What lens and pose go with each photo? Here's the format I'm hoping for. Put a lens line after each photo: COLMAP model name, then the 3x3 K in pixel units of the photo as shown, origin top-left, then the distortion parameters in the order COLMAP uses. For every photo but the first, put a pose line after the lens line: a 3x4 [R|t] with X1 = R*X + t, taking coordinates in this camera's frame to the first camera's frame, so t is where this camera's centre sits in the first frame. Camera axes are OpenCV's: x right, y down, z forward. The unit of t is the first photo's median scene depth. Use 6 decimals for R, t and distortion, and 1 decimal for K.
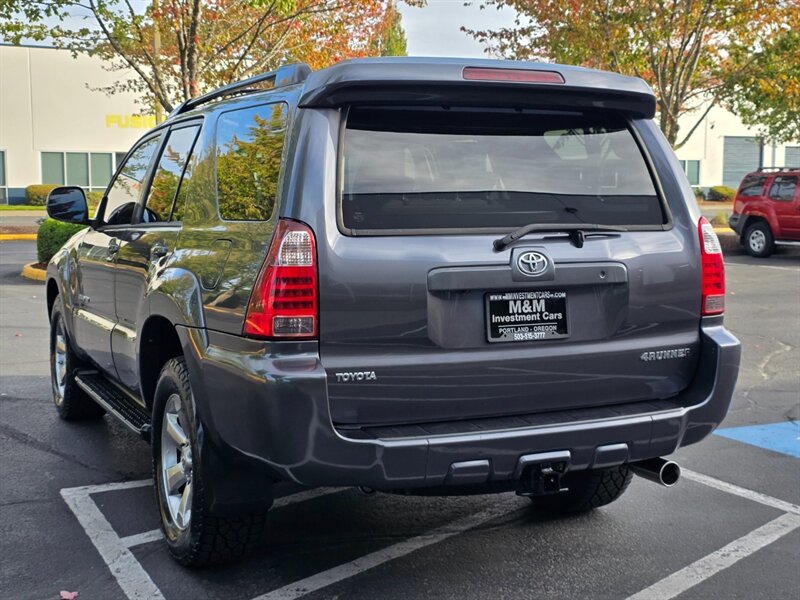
lens RADIAL K [[1091.6, 0, 389.2], [0, 1091.6, 297.1], [0, 0, 1]] dist [0.091148, -0.113547]
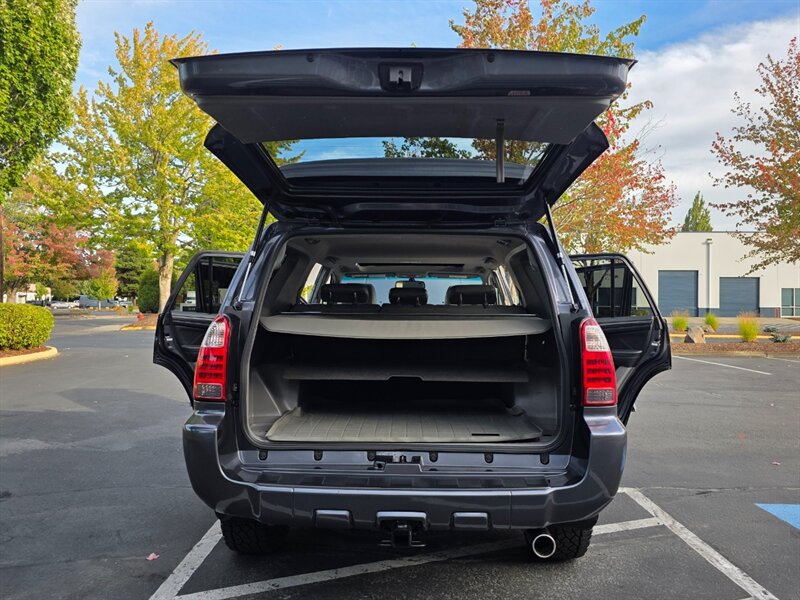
lens RADIAL K [[613.4, 0, 400.0], [0, 613.4, 300.0], [0, 0, 1]] dist [0.040401, -0.005782]
pose [[0.896060, 0.001693, -0.443929, 0.425130], [-0.050650, 0.993853, -0.098447, -0.020733], [0.441033, 0.110699, 0.890638, 0.359529]]
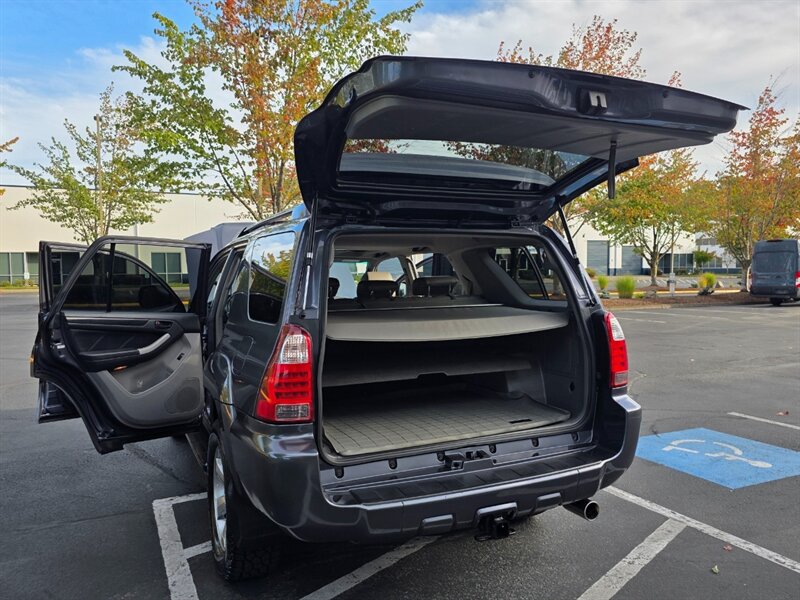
lens RADIAL K [[613.4, 0, 400.0], [0, 613.4, 300.0], [0, 0, 1]] dist [0.040401, -0.005782]
pose [[0.999955, -0.009456, 0.000015, 0.031534], [0.009445, 0.998659, -0.050906, -0.056925], [0.000466, 0.050904, 0.998703, 0.268263]]
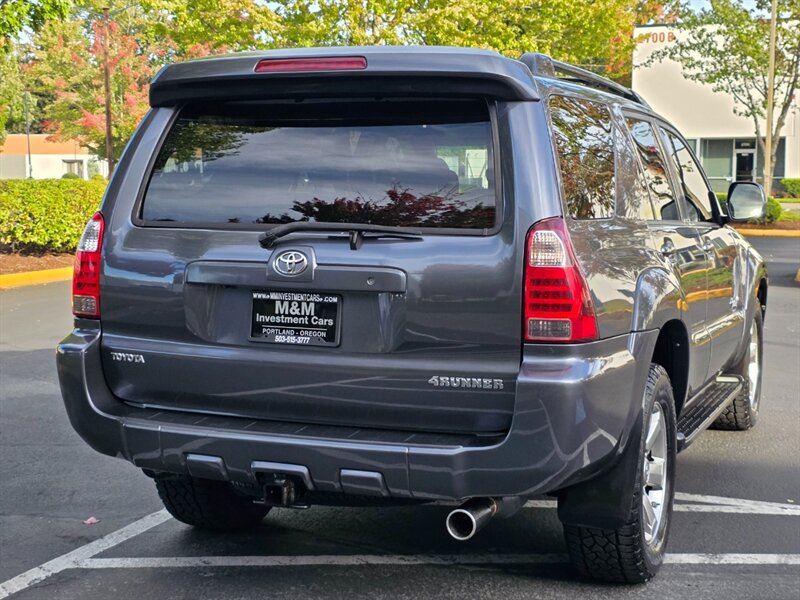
lens RADIAL K [[1235.9, 0, 400.0], [0, 1235.9, 300.0], [0, 0, 1]] dist [0.121081, -0.010559]
pose [[0.680676, 0.074112, -0.728826, 0.950229], [-0.075558, 0.996666, 0.030782, -0.037807], [0.728678, 0.034116, 0.684006, 0.326720]]
